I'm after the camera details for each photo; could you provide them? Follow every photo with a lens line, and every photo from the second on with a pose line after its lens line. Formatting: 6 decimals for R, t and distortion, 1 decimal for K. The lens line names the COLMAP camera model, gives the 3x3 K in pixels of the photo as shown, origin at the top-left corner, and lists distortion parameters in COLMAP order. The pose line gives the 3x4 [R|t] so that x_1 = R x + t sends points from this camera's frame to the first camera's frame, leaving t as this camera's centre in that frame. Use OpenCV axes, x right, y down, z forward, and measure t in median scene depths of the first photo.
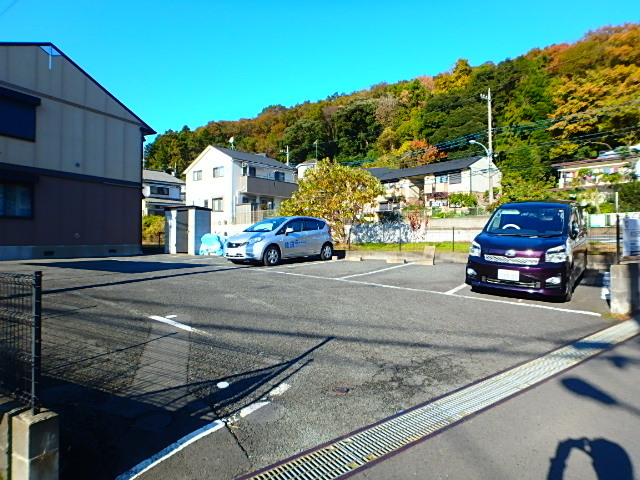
lens RADIAL K [[397.1, 0, 322.1], [0, 397.1, 235.2], [0, 0, 1]] dist [-0.021959, 0.009548]
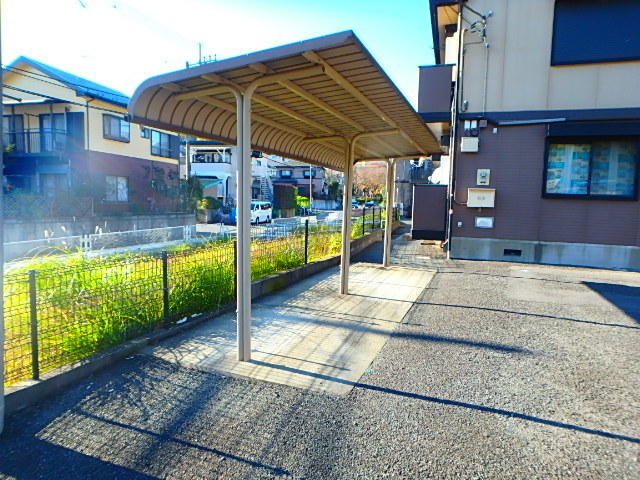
lens RADIAL K [[397.1, 0, 321.8], [0, 397.1, 235.8], [0, 0, 1]] dist [-0.021959, 0.009548]
pose [[0.143082, 0.087971, -0.985793, -0.057637], [-0.019099, 0.996102, 0.086118, -0.007477], [0.989526, 0.006506, 0.144205, 0.115918]]
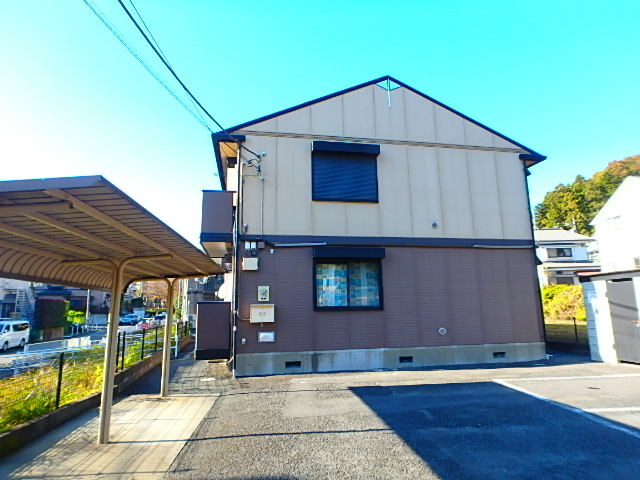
lens RADIAL K [[397.1, 0, 322.0], [0, 397.1, 230.9], [0, 0, 1]] dist [-0.021959, 0.009548]
pose [[0.595650, -0.169872, -0.785076, -0.053717], [0.025291, 0.980864, -0.193047, -0.011234], [0.802846, 0.095133, 0.588548, 0.119847]]
